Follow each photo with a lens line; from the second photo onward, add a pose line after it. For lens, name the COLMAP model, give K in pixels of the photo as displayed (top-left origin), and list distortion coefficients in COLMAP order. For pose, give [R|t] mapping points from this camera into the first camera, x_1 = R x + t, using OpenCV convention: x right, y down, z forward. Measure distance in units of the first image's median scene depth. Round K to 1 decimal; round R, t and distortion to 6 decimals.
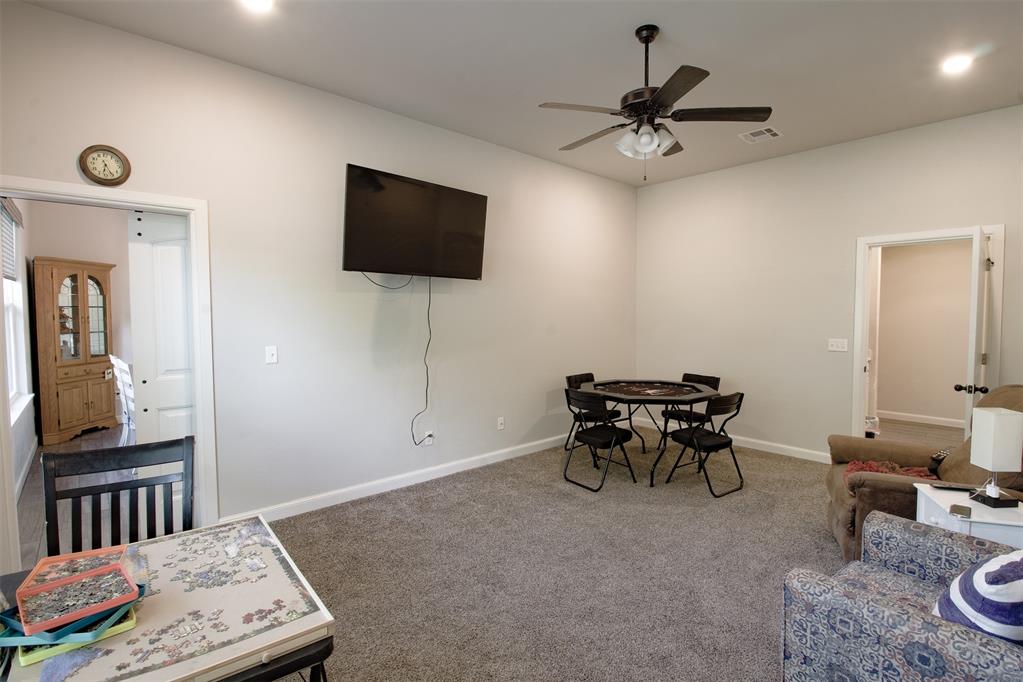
lens RADIAL K [[499.4, 0, 508.2], [0, 499.4, 330.4], [0, 0, 1]] dist [0.001160, -0.015517]
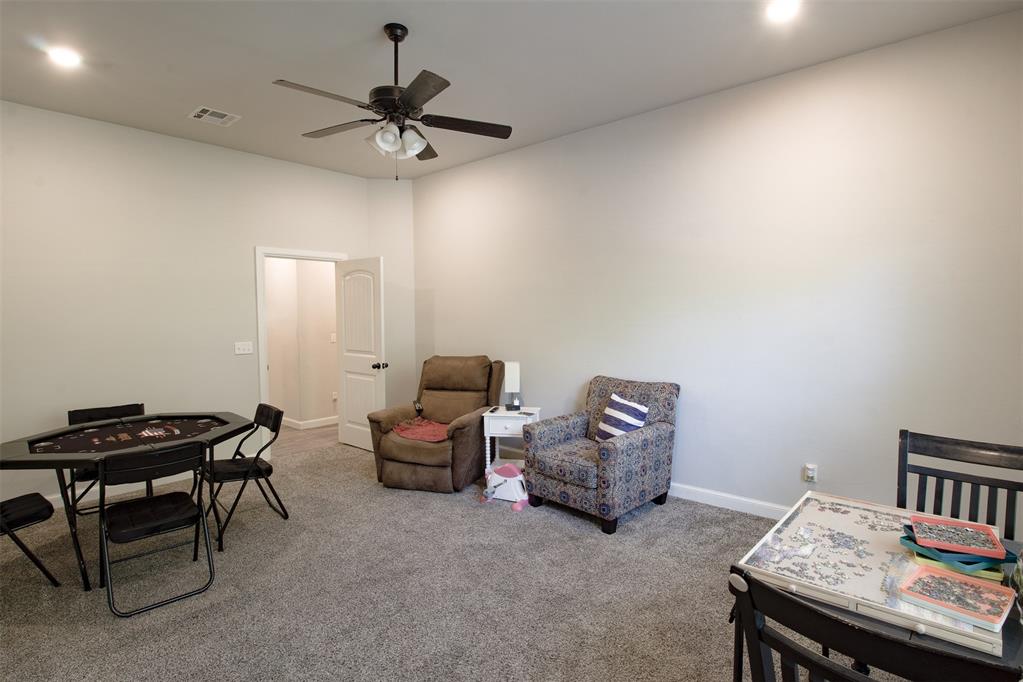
lens RADIAL K [[585.6, 0, 511.5], [0, 585.6, 341.0], [0, 0, 1]] dist [-0.002883, -0.026735]
pose [[-0.221130, -0.043358, 0.974280, -1.440845], [0.047506, 0.997346, 0.055167, -0.056588], [-0.974087, 0.058484, -0.218484, 1.692174]]
